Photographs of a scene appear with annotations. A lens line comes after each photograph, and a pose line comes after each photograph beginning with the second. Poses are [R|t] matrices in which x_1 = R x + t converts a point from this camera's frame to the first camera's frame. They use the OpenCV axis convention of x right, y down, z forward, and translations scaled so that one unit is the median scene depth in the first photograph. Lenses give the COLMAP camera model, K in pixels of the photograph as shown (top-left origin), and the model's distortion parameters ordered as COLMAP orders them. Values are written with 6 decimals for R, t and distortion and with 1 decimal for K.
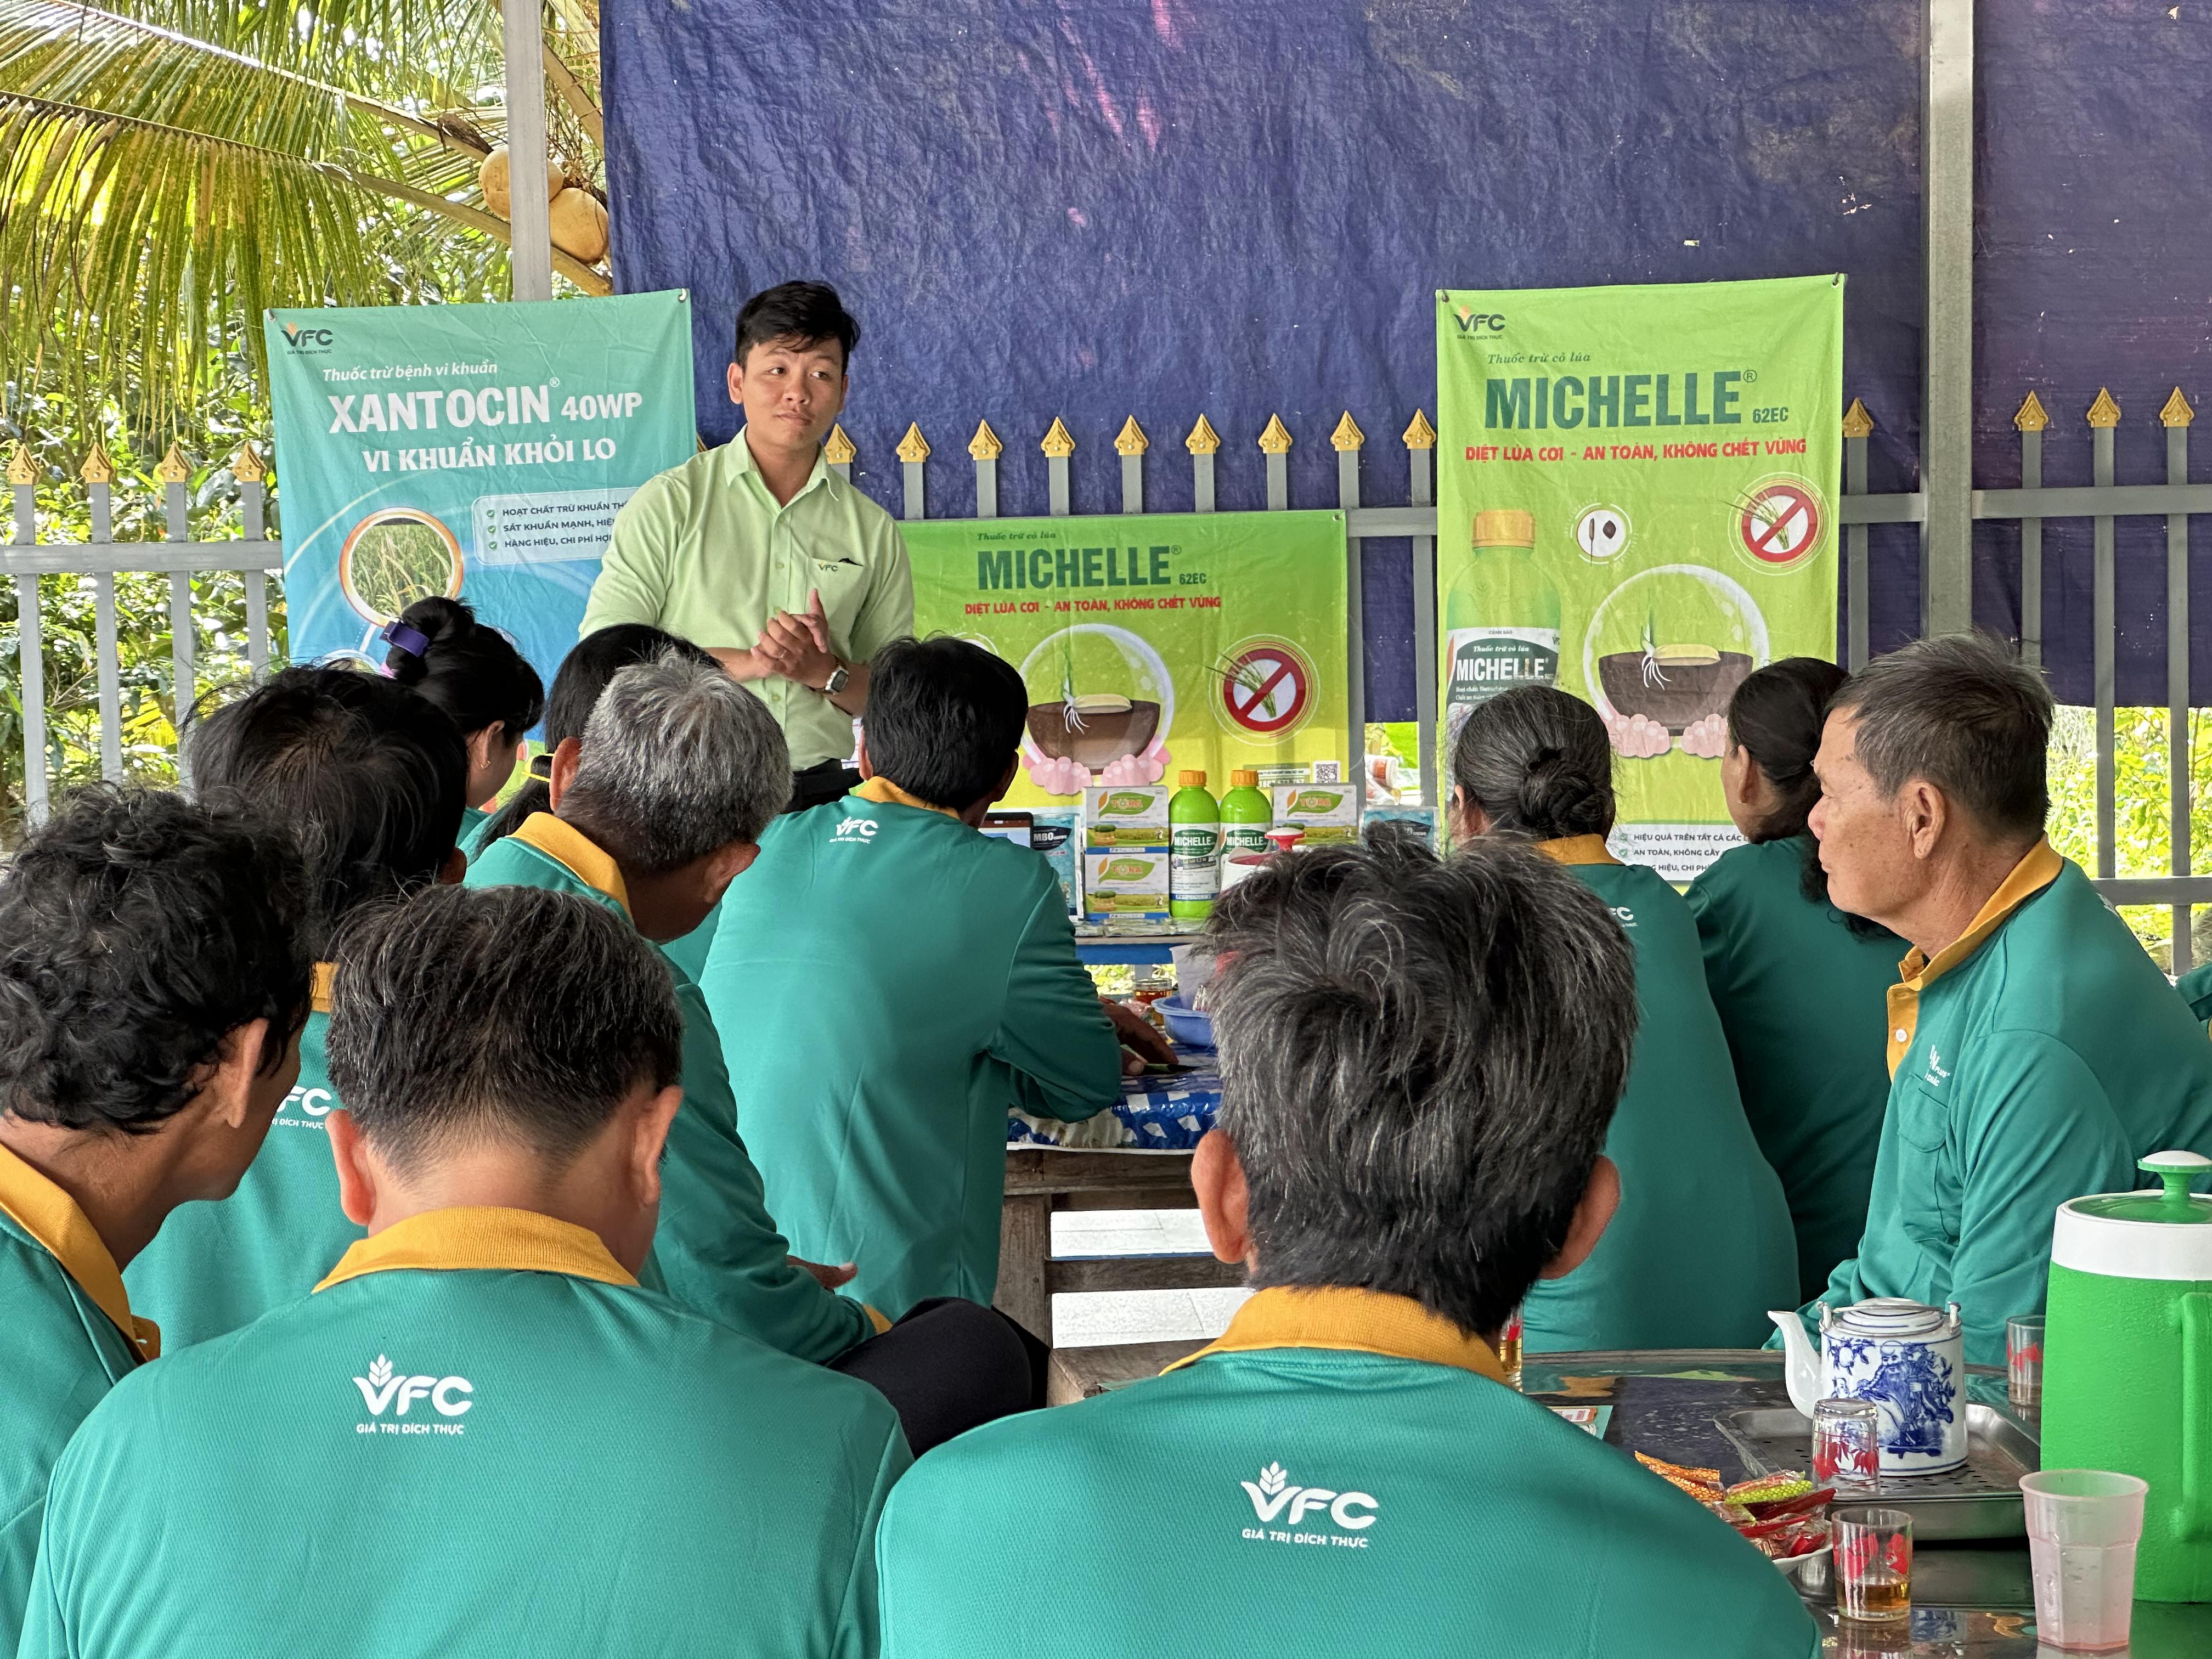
lens RADIAL K [[4903.1, 0, 1123.5], [0, 4903.1, 787.9], [0, 0, 1]] dist [0.164491, 0.000000]
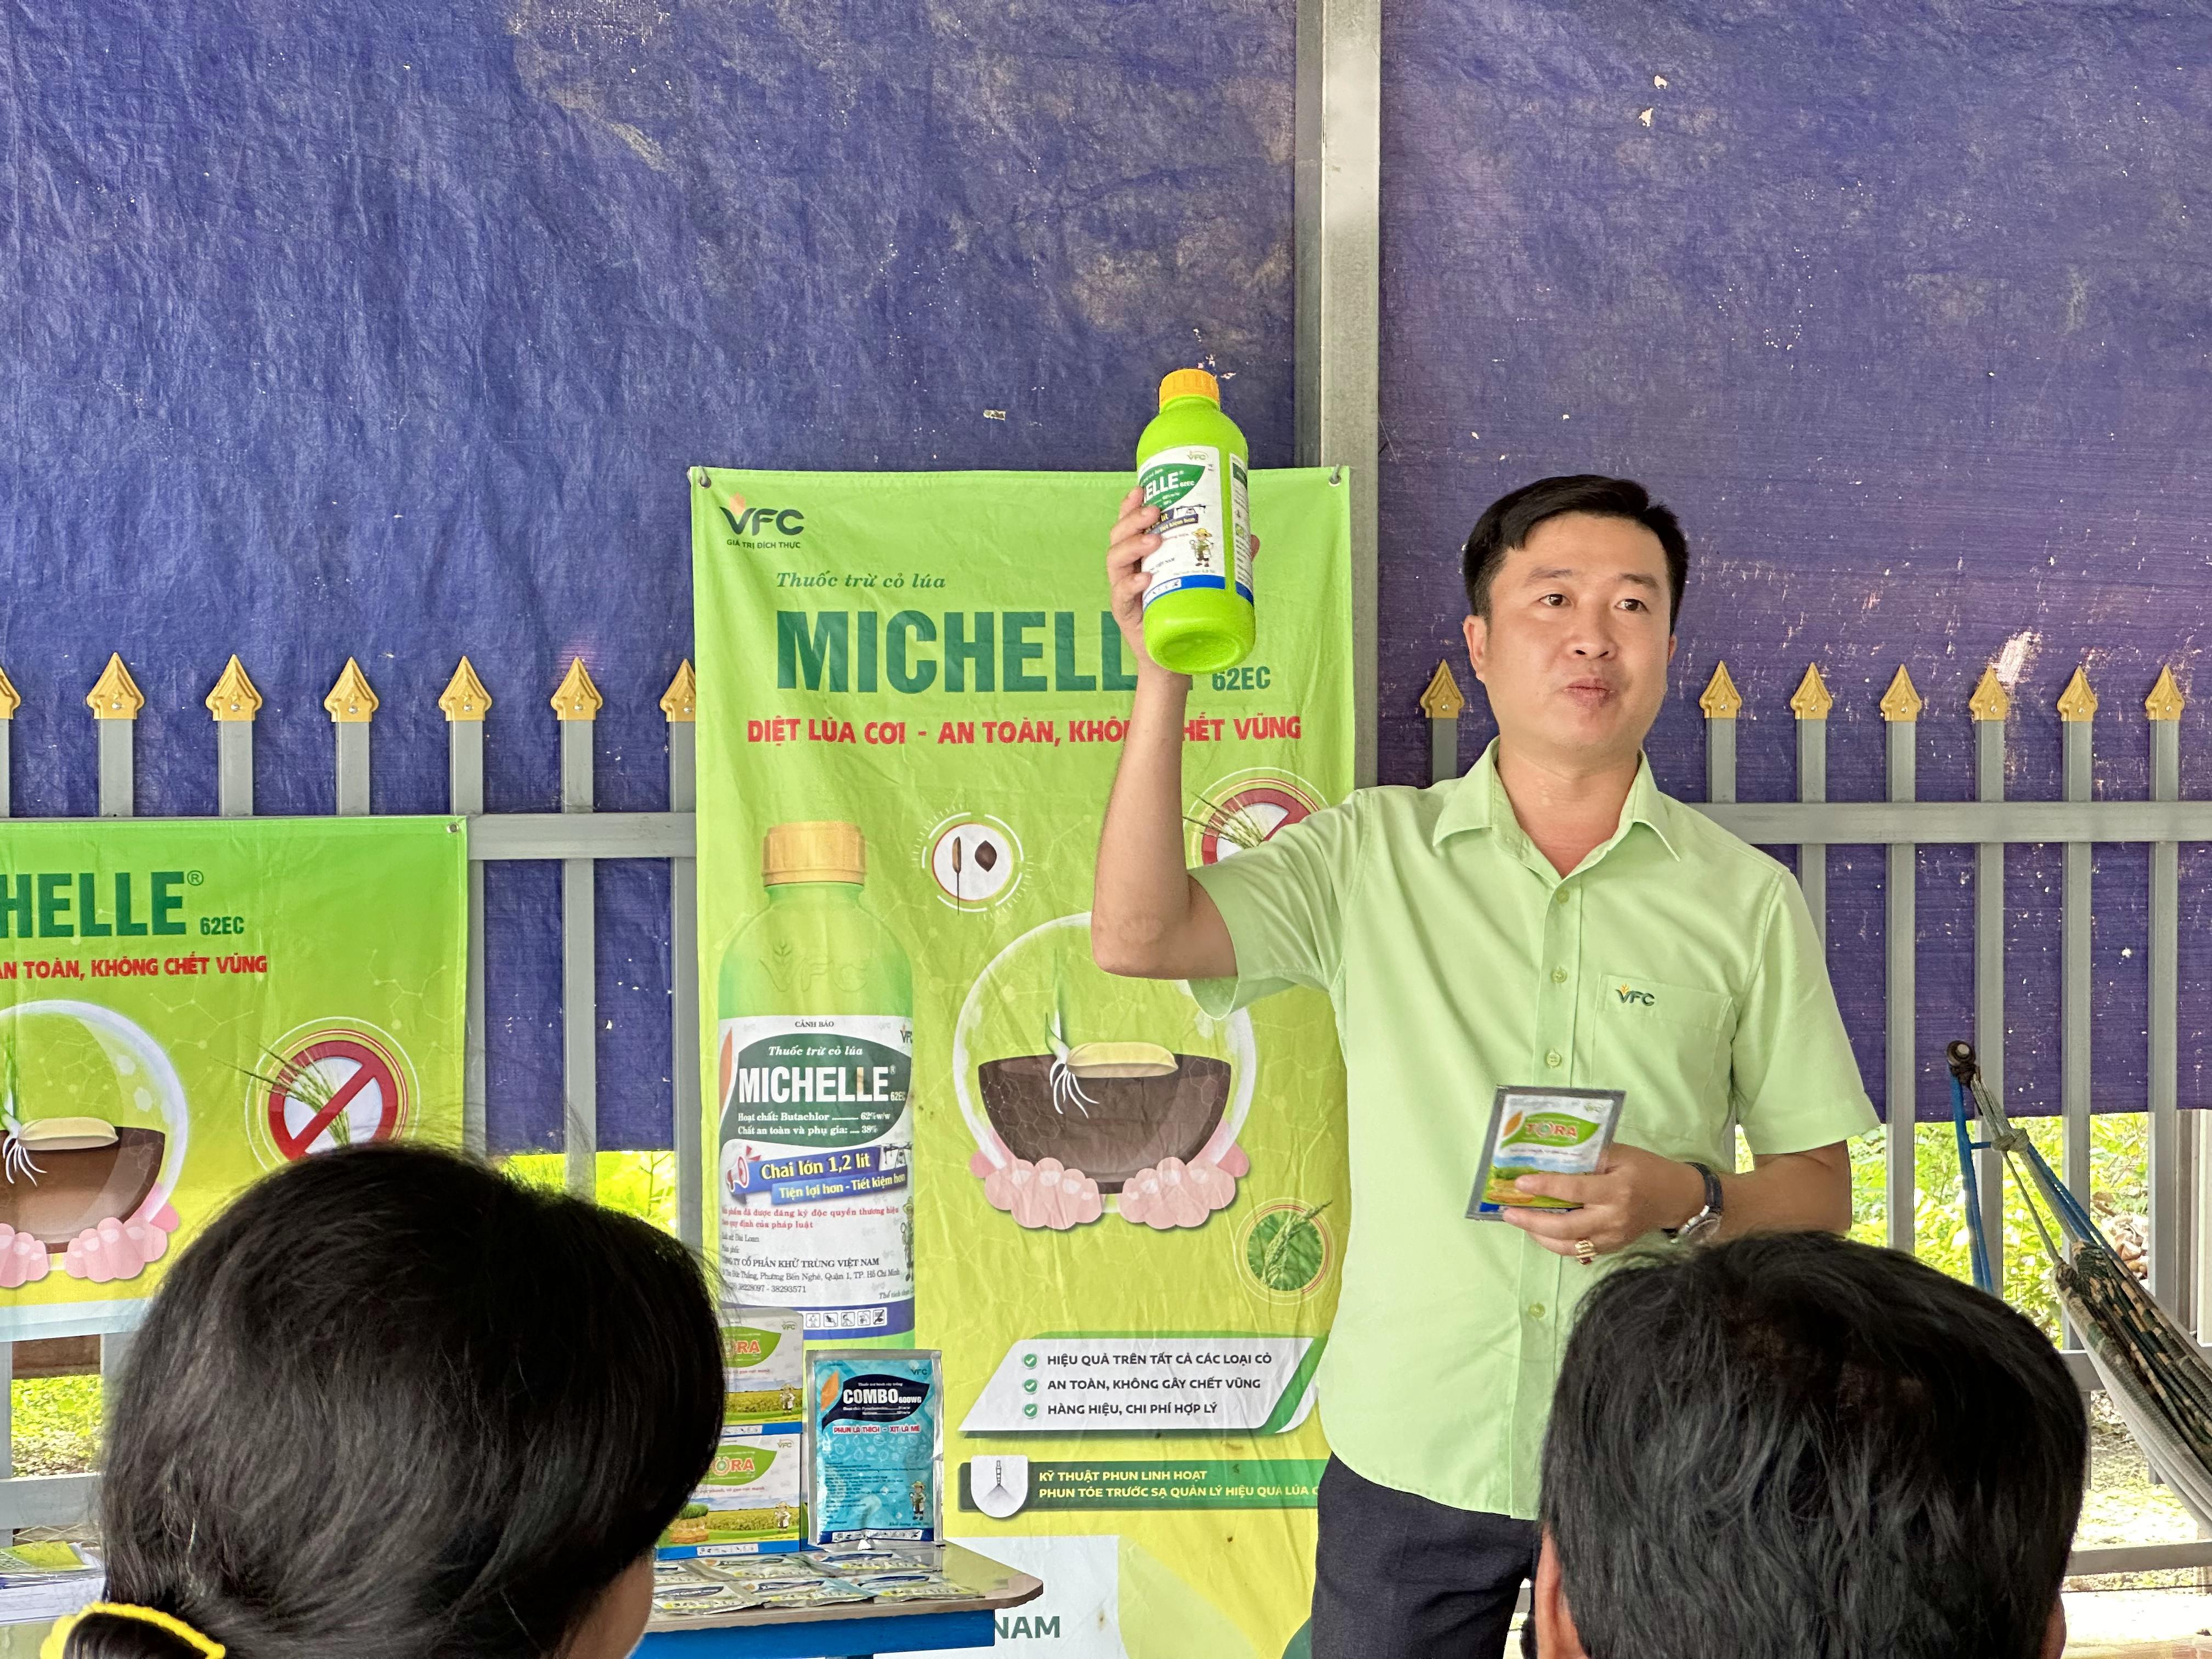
lens RADIAL K [[4903.1, 0, 1124.1], [0, 4903.1, 857.8], [0, 0, 1]] dist [0.164491, 0.000000]
pose [[0.936117, 0.014786, 0.351379, -0.095751], [0.001921, 0.998886, -0.047150, -0.021957], [-0.351684, 0.044813, 0.935045, 0.391452]]
